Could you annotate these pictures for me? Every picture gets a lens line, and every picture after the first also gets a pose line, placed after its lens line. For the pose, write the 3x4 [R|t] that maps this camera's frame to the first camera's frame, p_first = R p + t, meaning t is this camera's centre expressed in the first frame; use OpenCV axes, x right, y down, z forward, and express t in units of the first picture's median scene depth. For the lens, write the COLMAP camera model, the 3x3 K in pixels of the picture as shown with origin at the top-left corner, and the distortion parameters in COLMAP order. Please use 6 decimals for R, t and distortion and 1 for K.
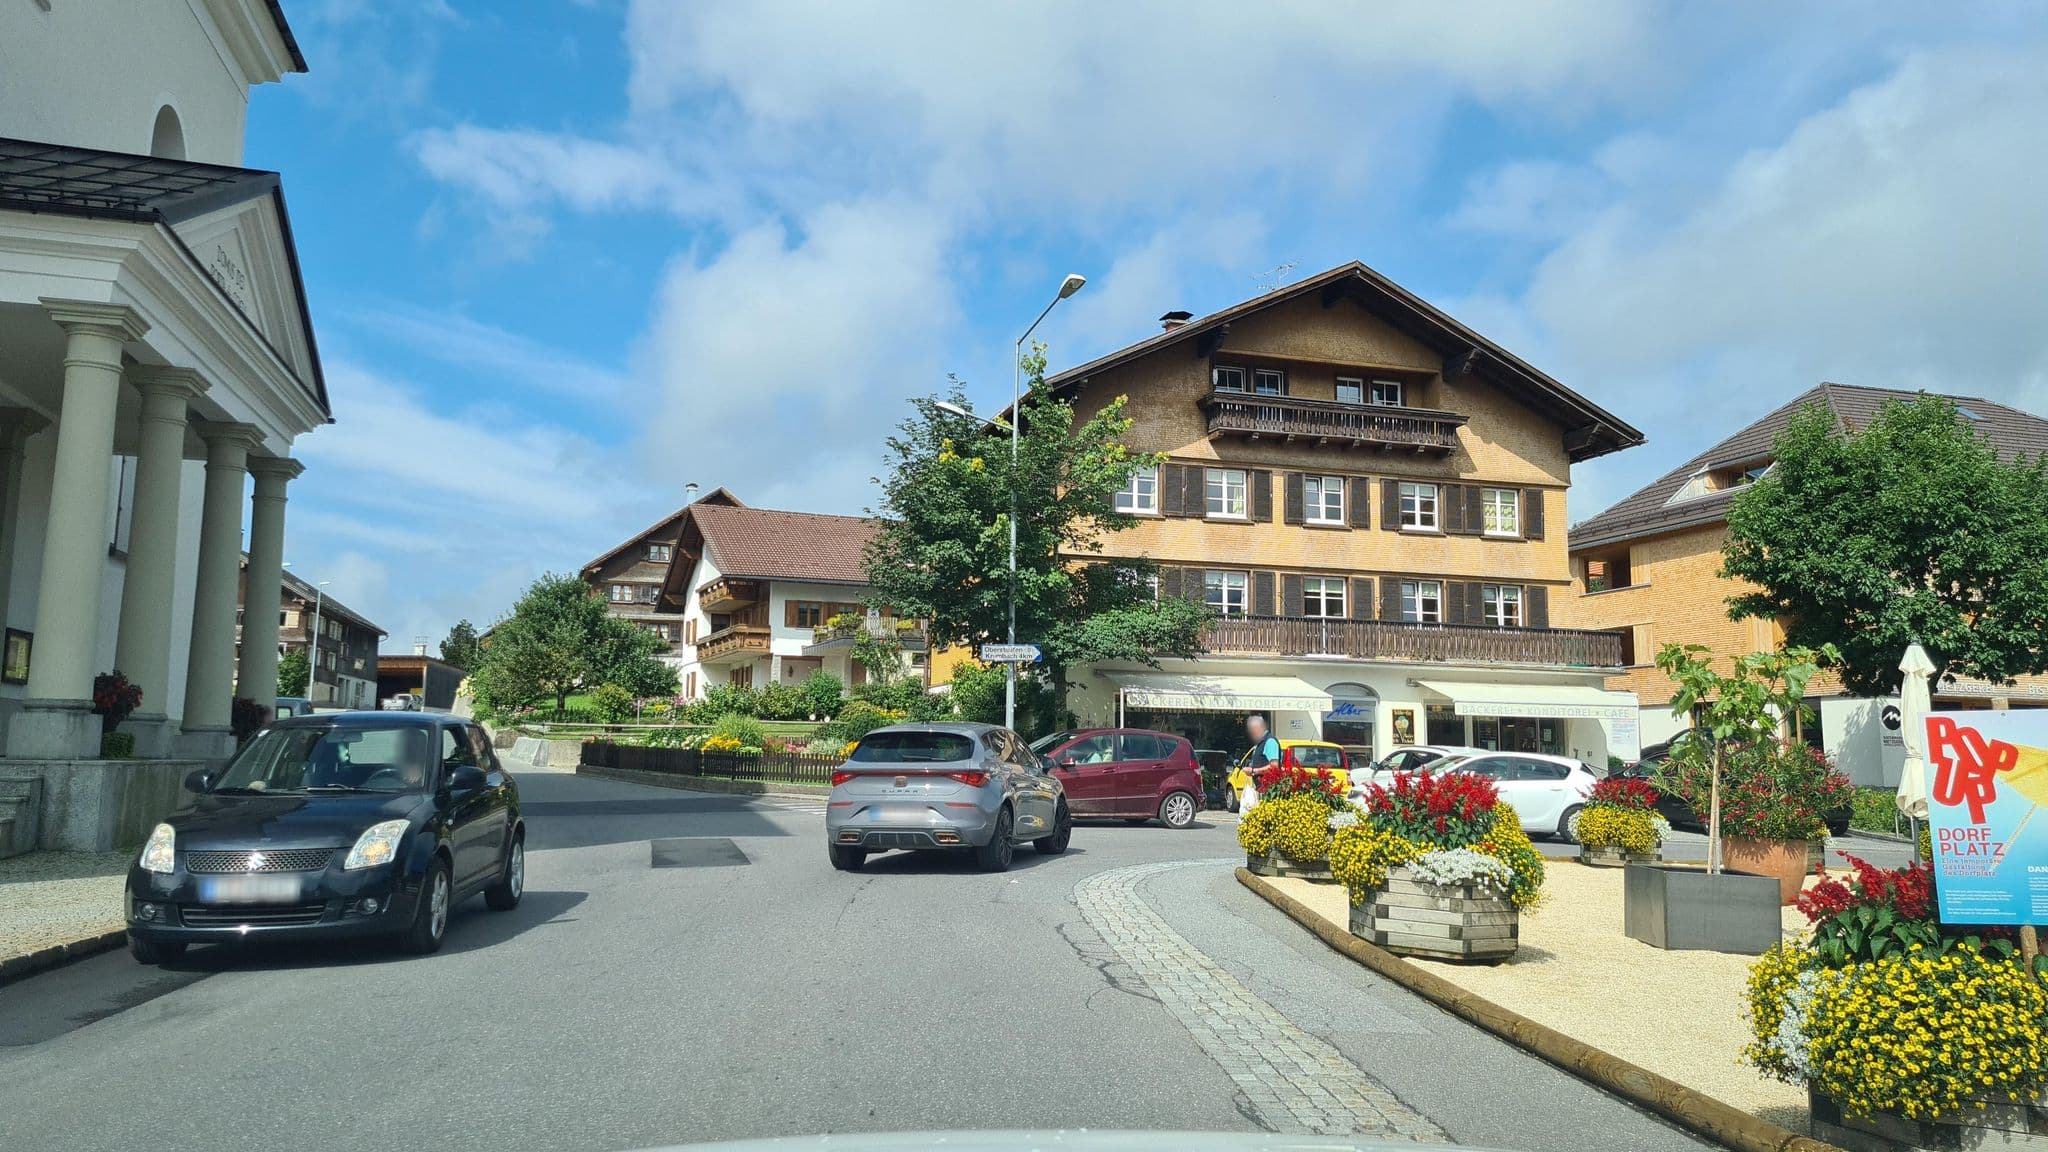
lens RADIAL K [[1476.3, 0, 1046.3], [0, 1476.3, 584.4], [0, 0, 1]] dist [0.077780, 0.008096]
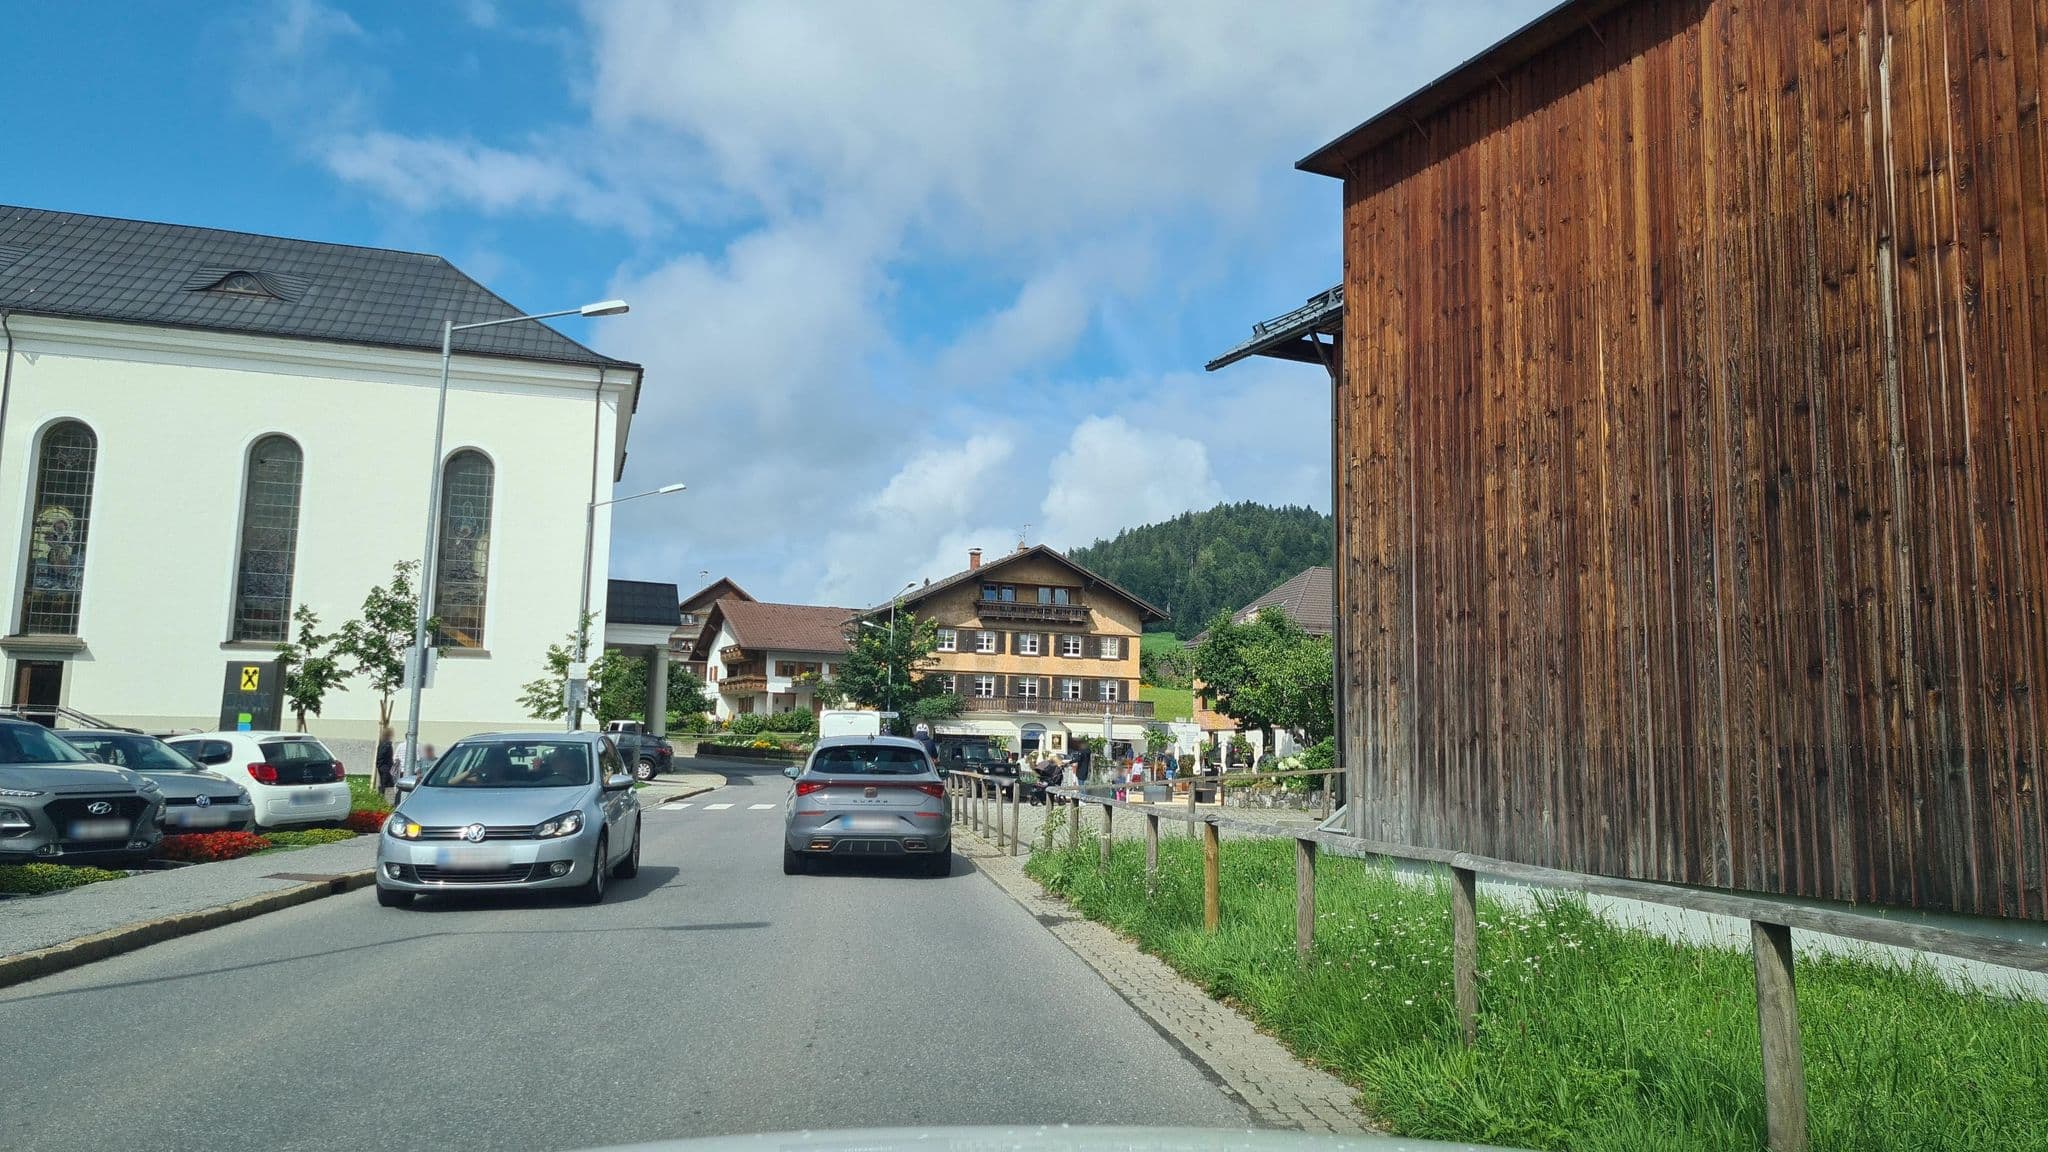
lens RADIAL K [[1476.3, 0, 1017.9], [0, 1476.3, 569.7], [0, 0, 1]] dist [0.077780, 0.008096]
pose [[0.999391, 0.016217, 0.030895, 0.095690], [-0.016073, 0.999859, -0.004886, -0.161065], [-0.030970, 0.004386, 0.999511, -1.318391]]
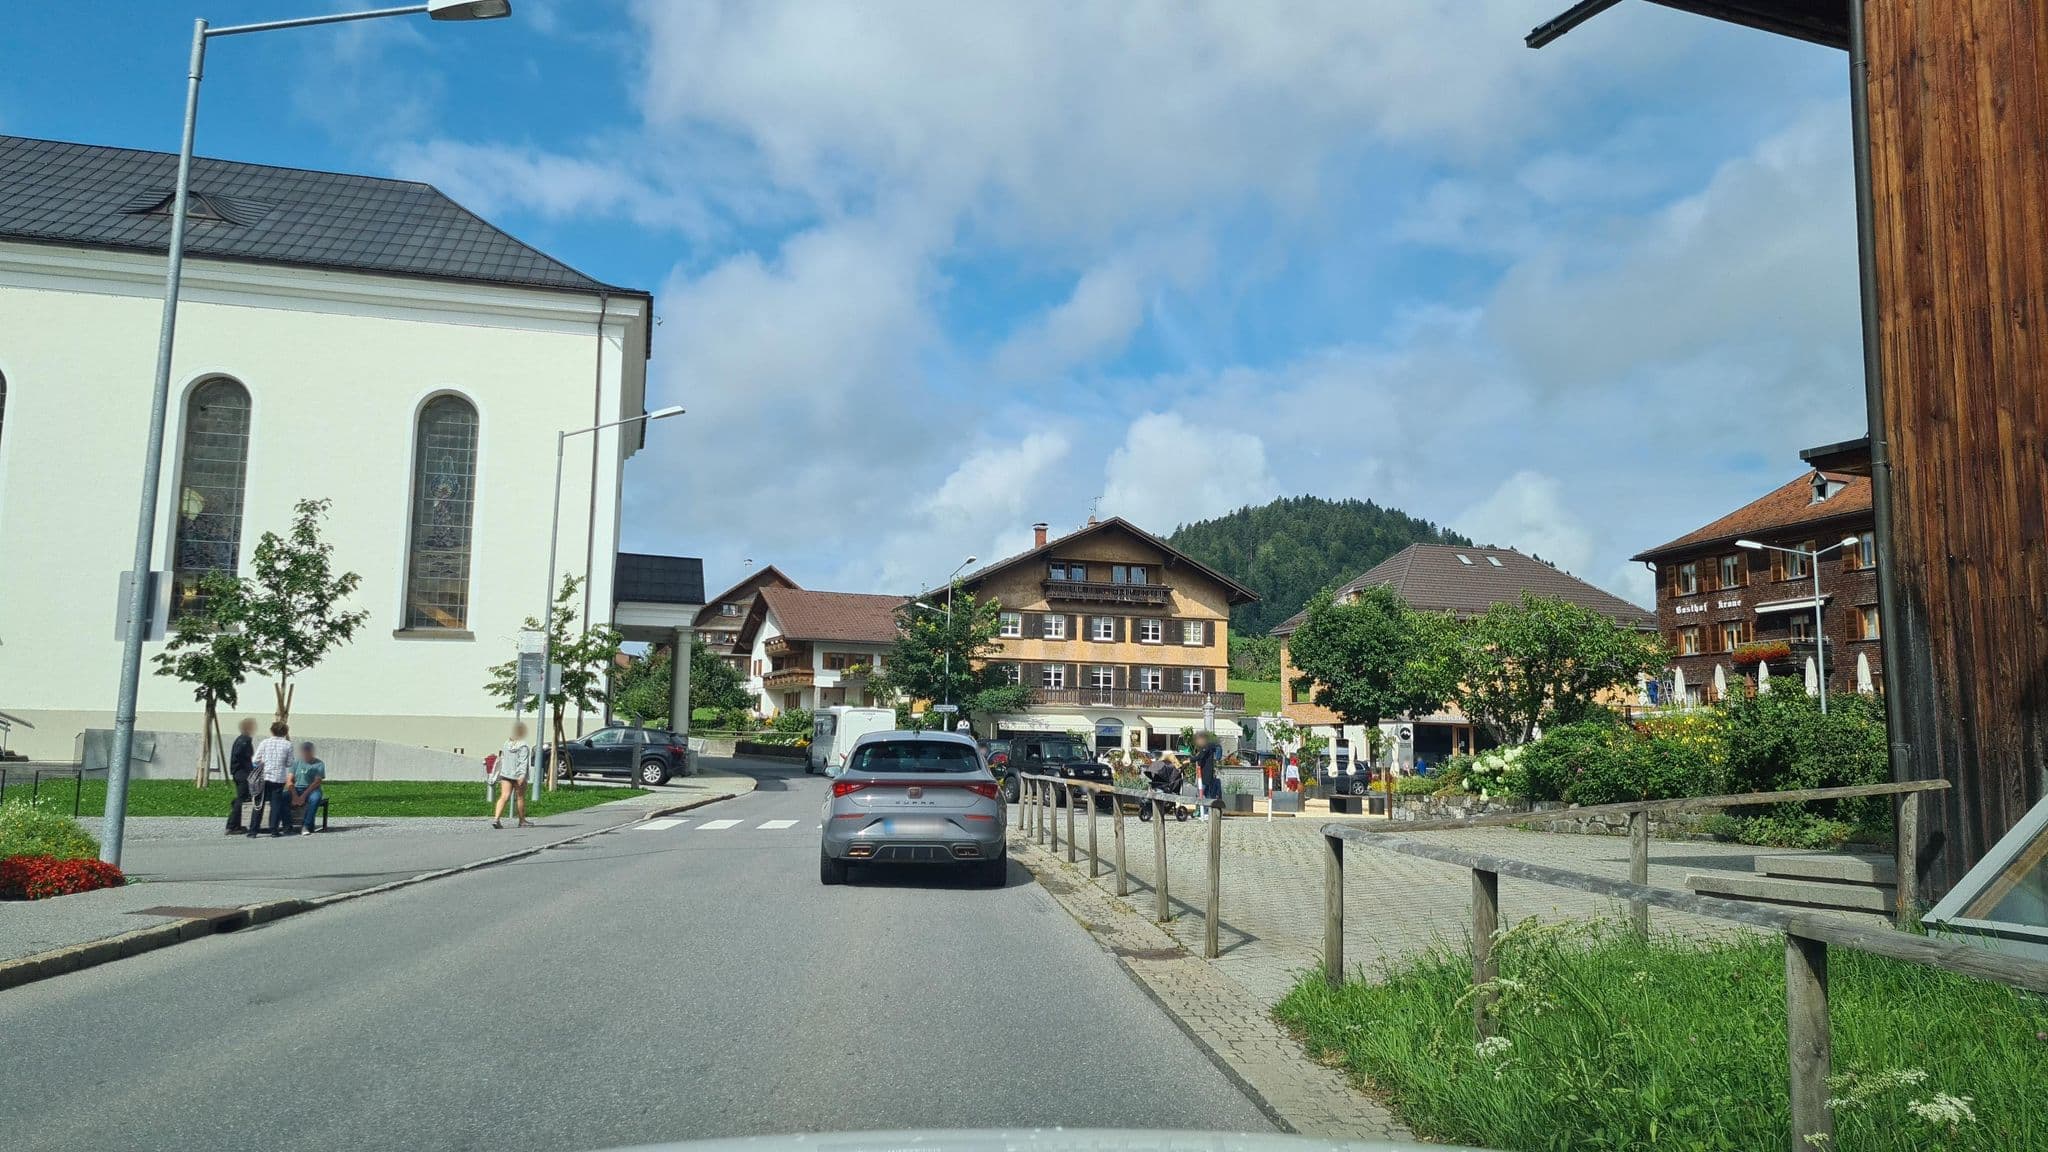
lens RADIAL K [[1476.3, 0, 1019.7], [0, 1476.3, 564.2], [0, 0, 1]] dist [0.077780, 0.008096]
pose [[0.999957, 0.007514, -0.005413, 0.081279], [-0.007554, 0.999943, -0.007549, -0.129662], [0.005356, 0.007590, 0.999957, -1.065032]]
